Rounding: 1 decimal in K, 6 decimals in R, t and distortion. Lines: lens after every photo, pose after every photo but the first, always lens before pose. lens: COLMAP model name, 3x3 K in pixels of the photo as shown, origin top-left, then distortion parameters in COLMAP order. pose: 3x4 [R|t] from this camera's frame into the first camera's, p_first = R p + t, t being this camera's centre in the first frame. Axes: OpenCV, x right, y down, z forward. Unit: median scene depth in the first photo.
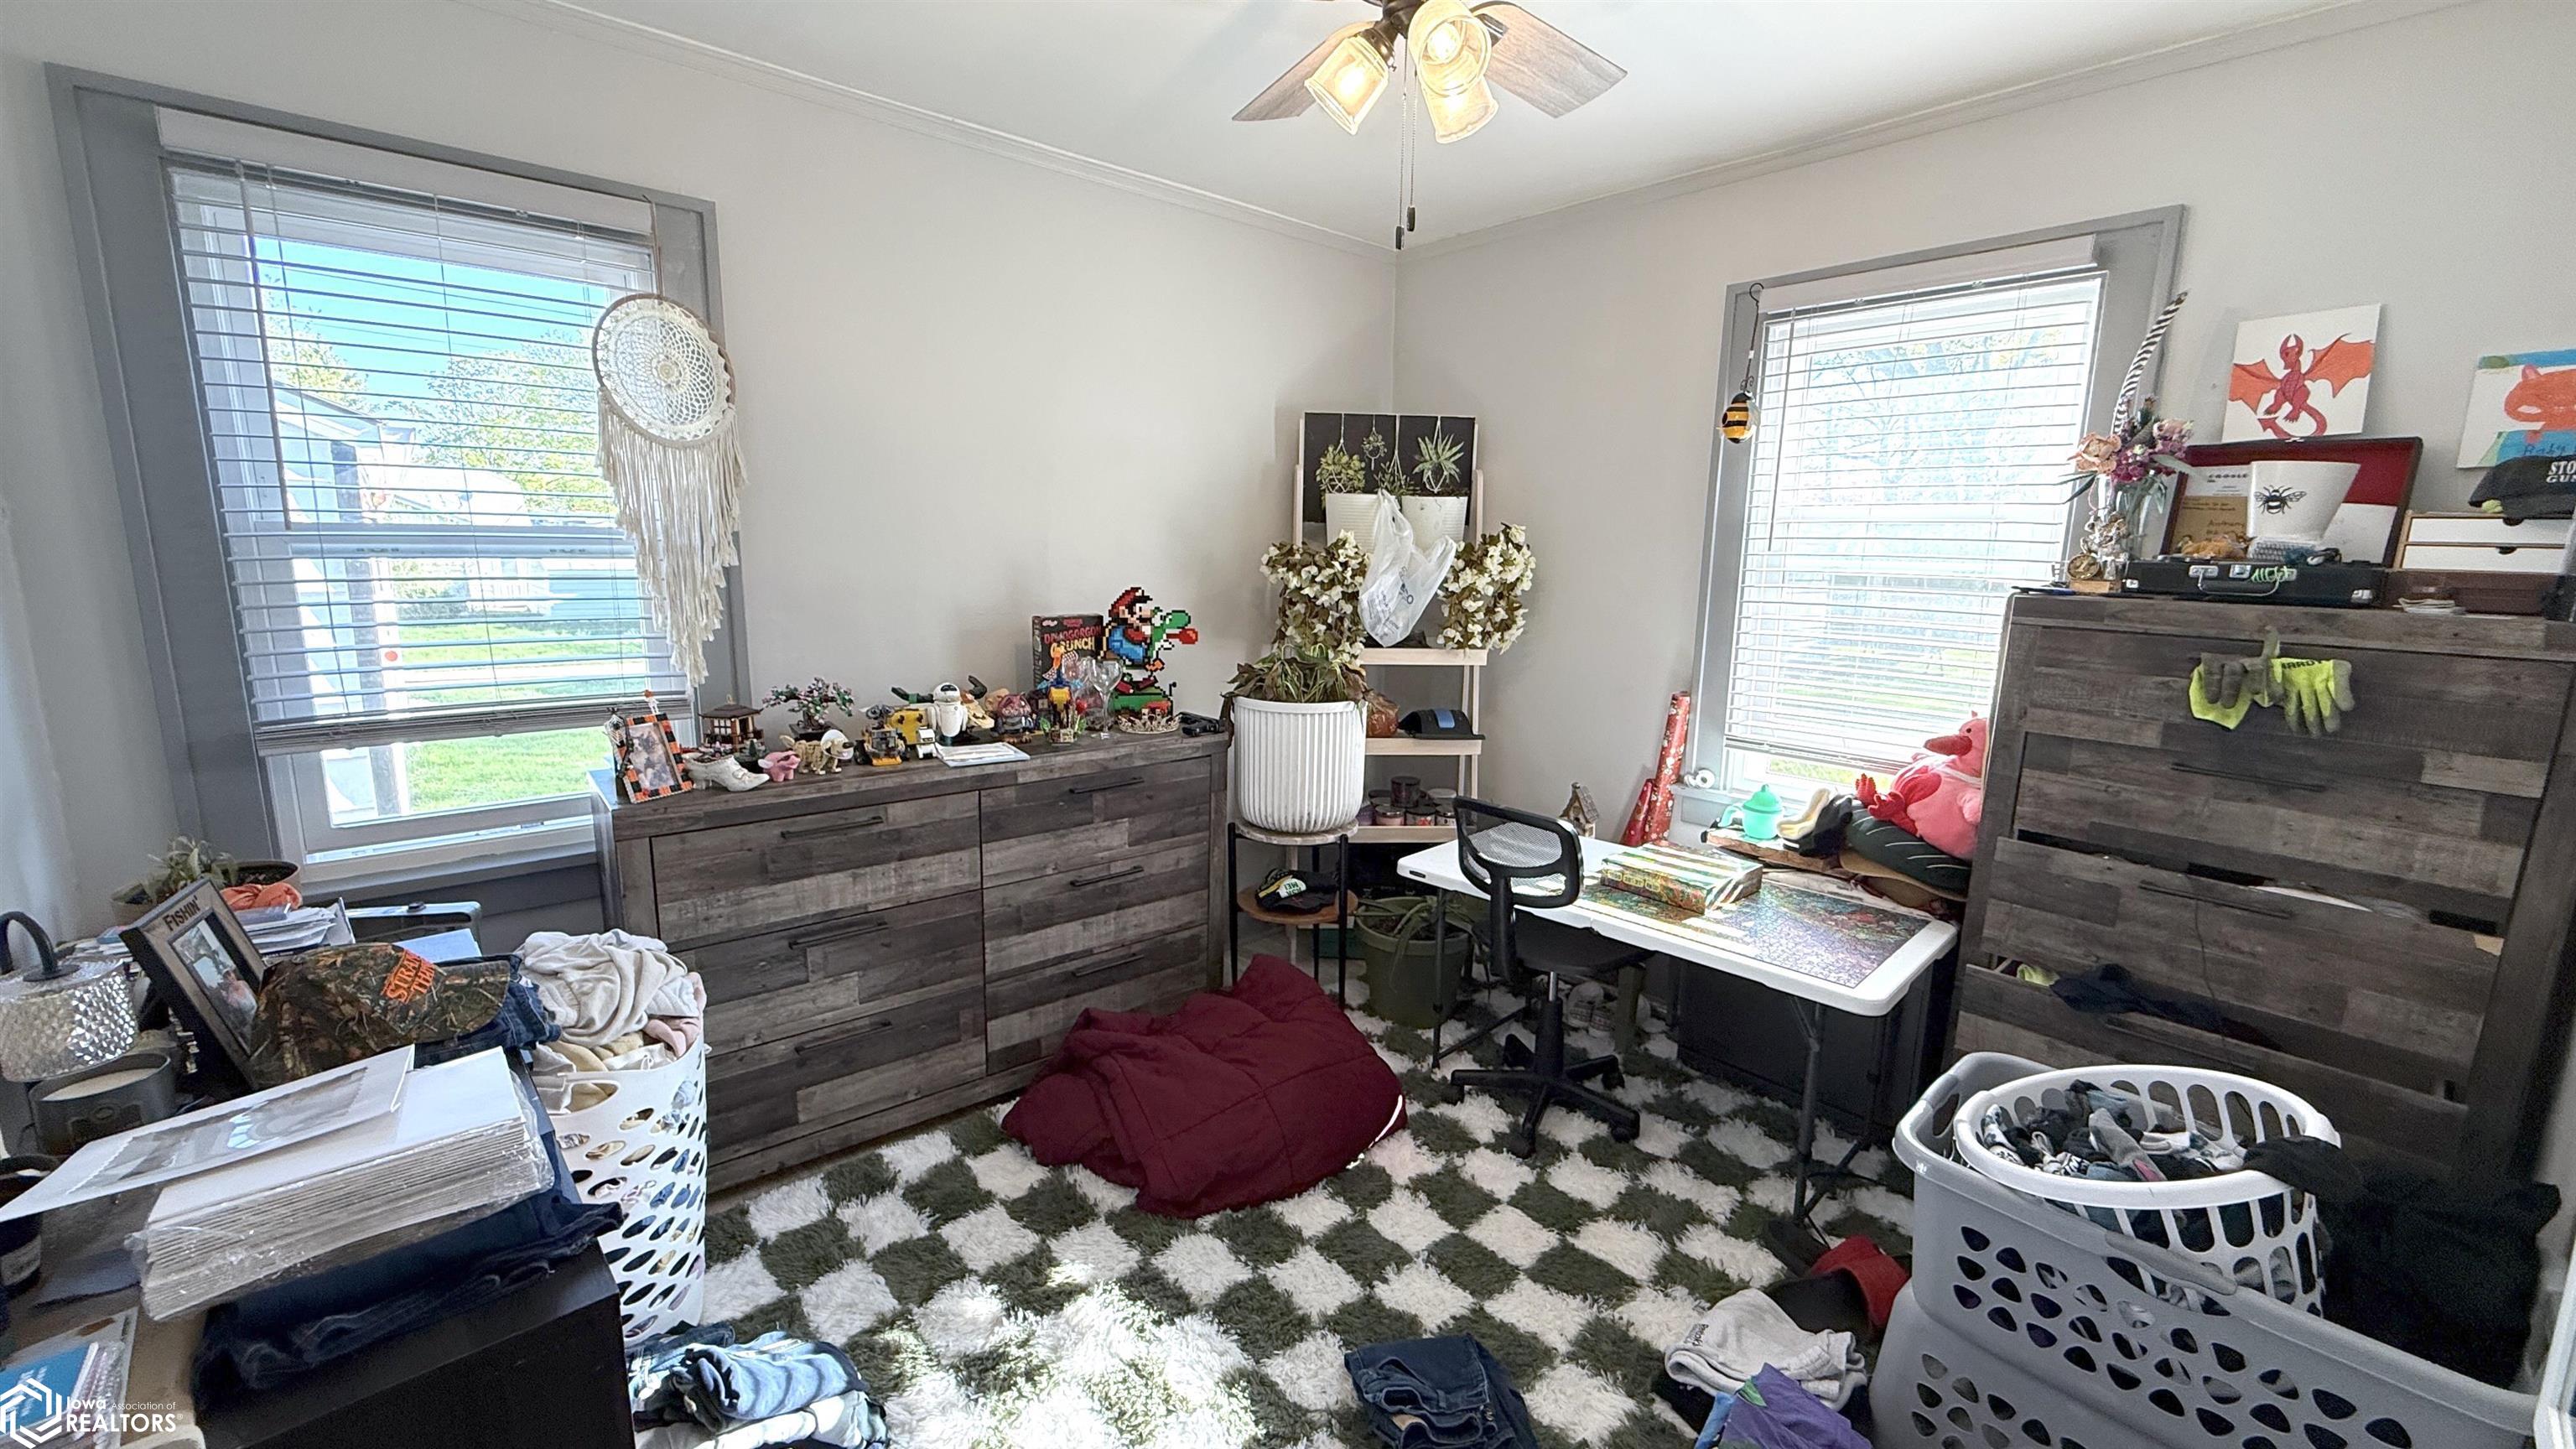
lens RADIAL K [[1013.2, 0, 1282.5], [0, 1013.2, 718.2], [0, 0, 1]] dist [0.000432, -0.000384]
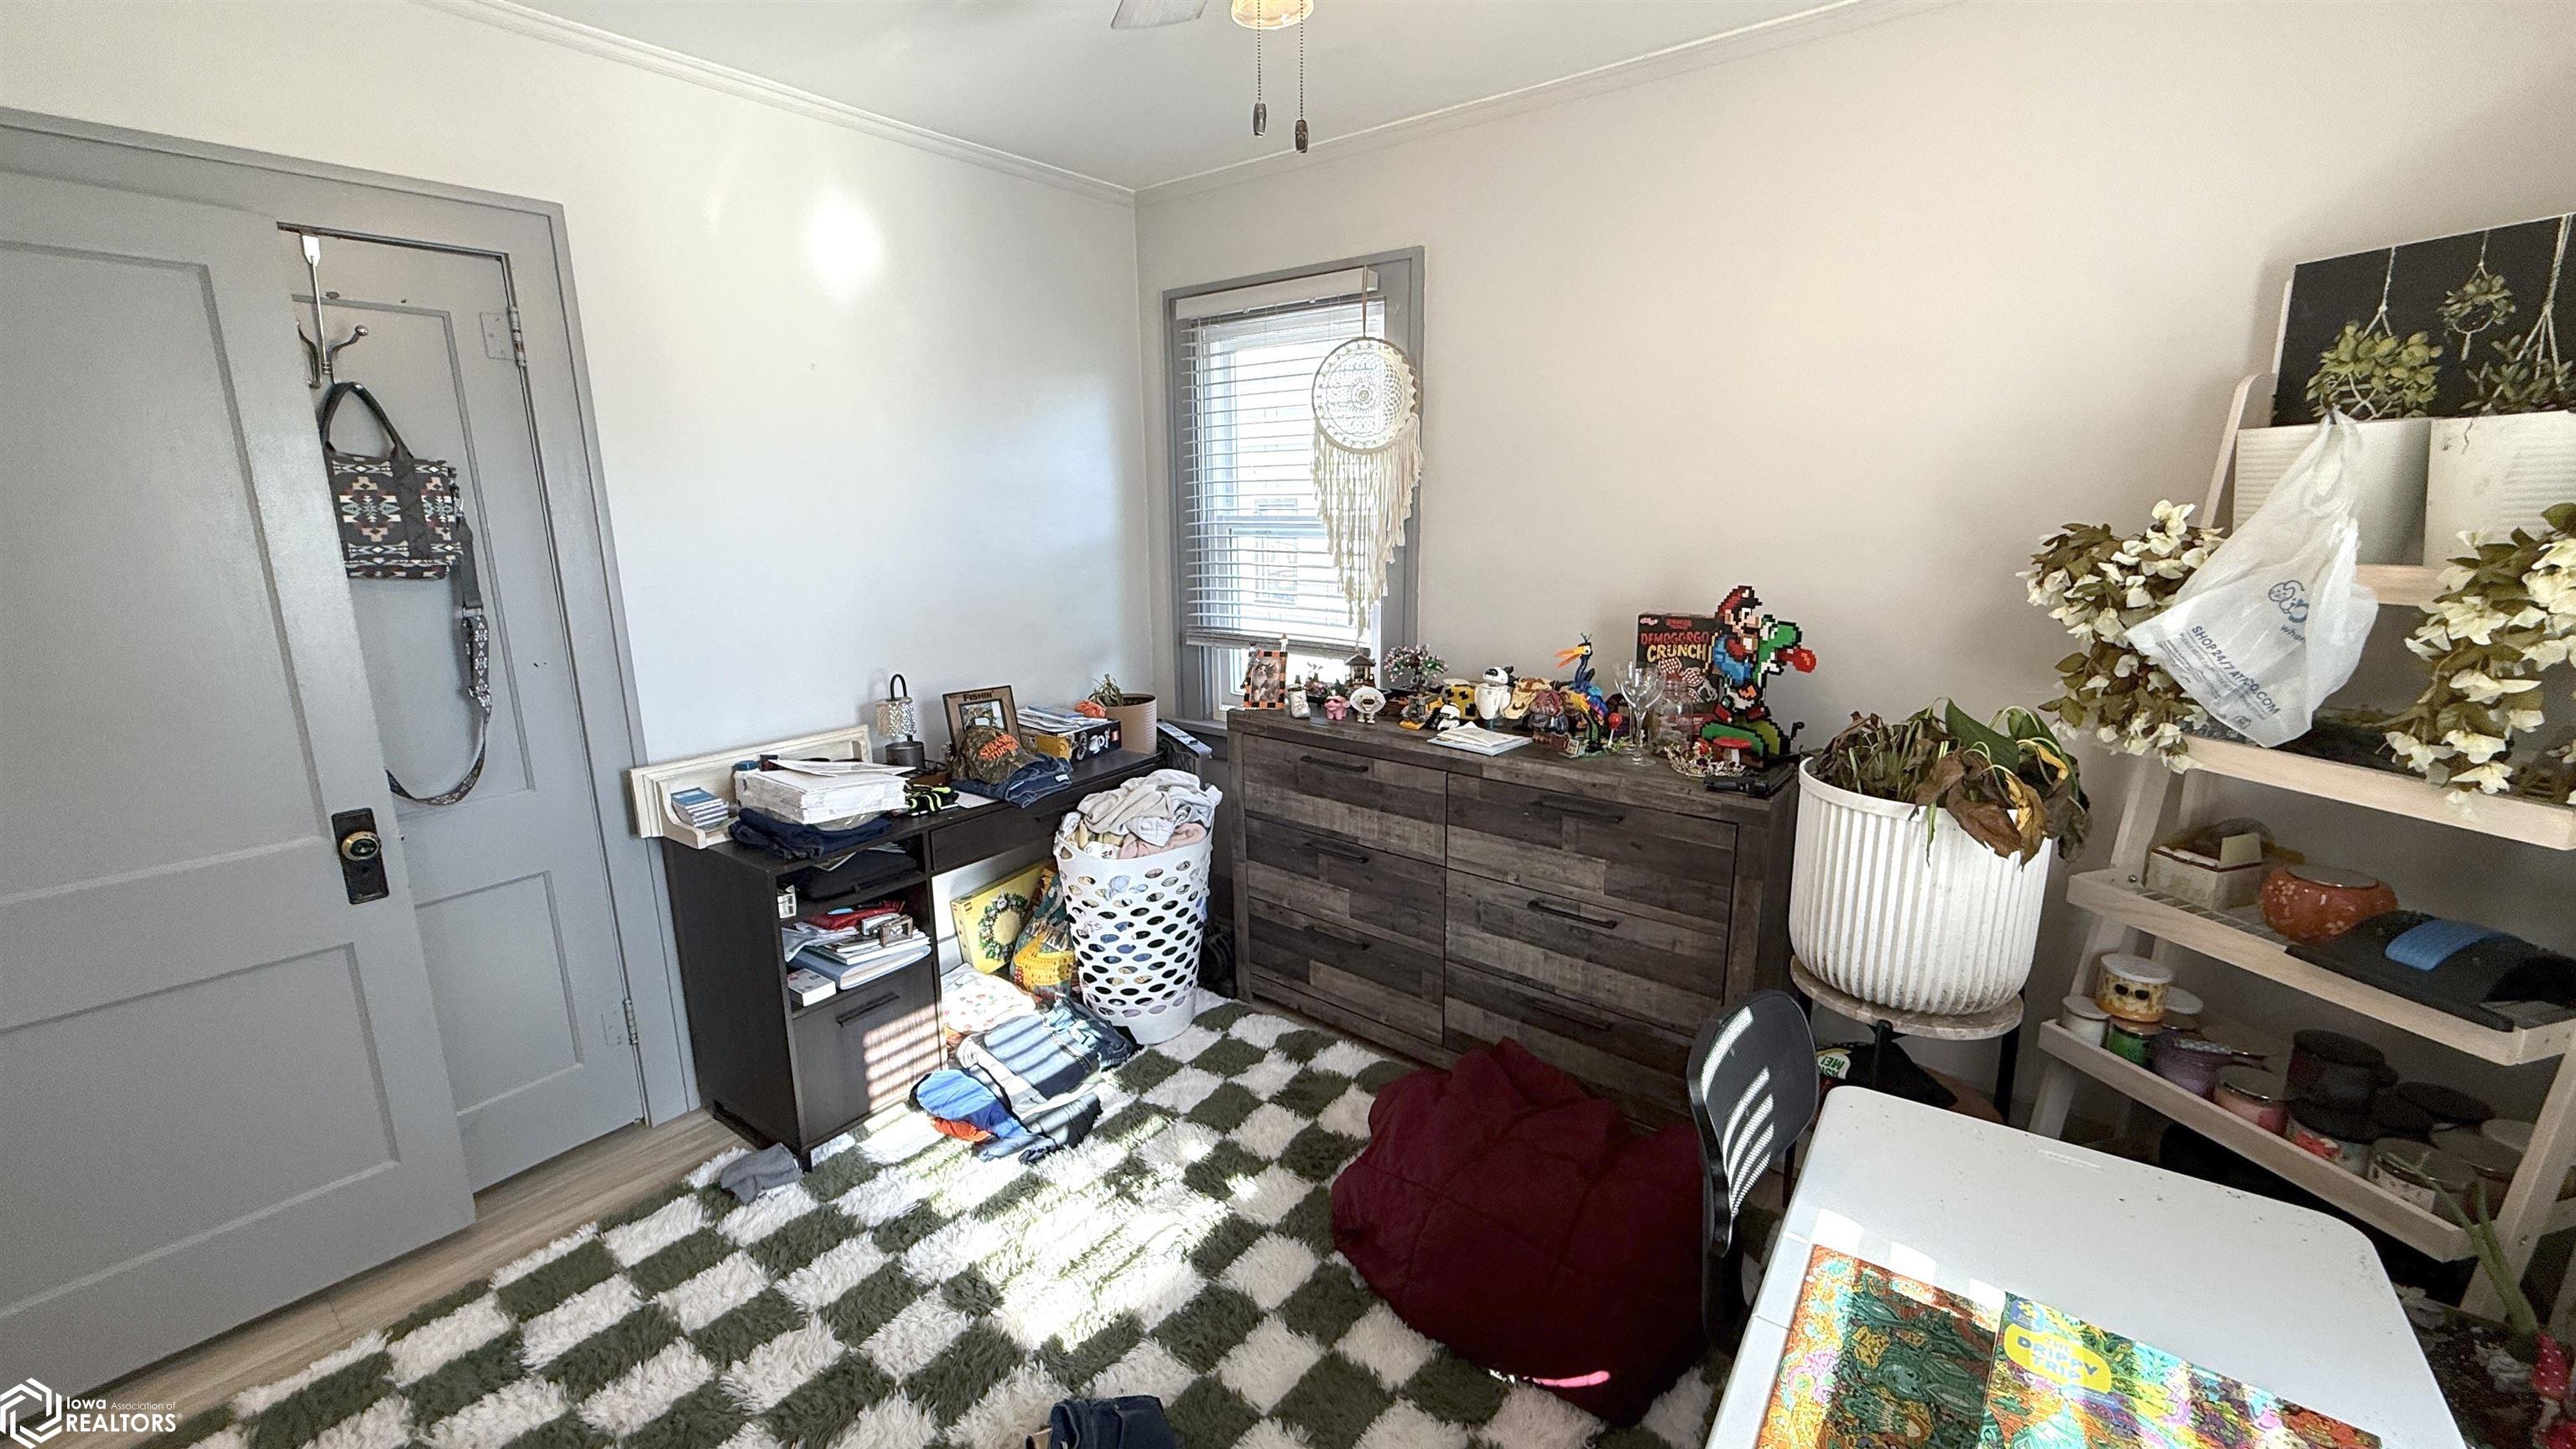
lens RADIAL K [[1013.2, 0, 1284.0], [0, 1013.2, 721.1], [0, 0, 1]] dist [0.000432, -0.000384]
pose [[0.193244, 0.190258, -0.962527, 0.691150], [-0.158462, 0.974192, 0.160750, -0.125498], [0.968270, 0.121460, 0.218406, 0.655495]]
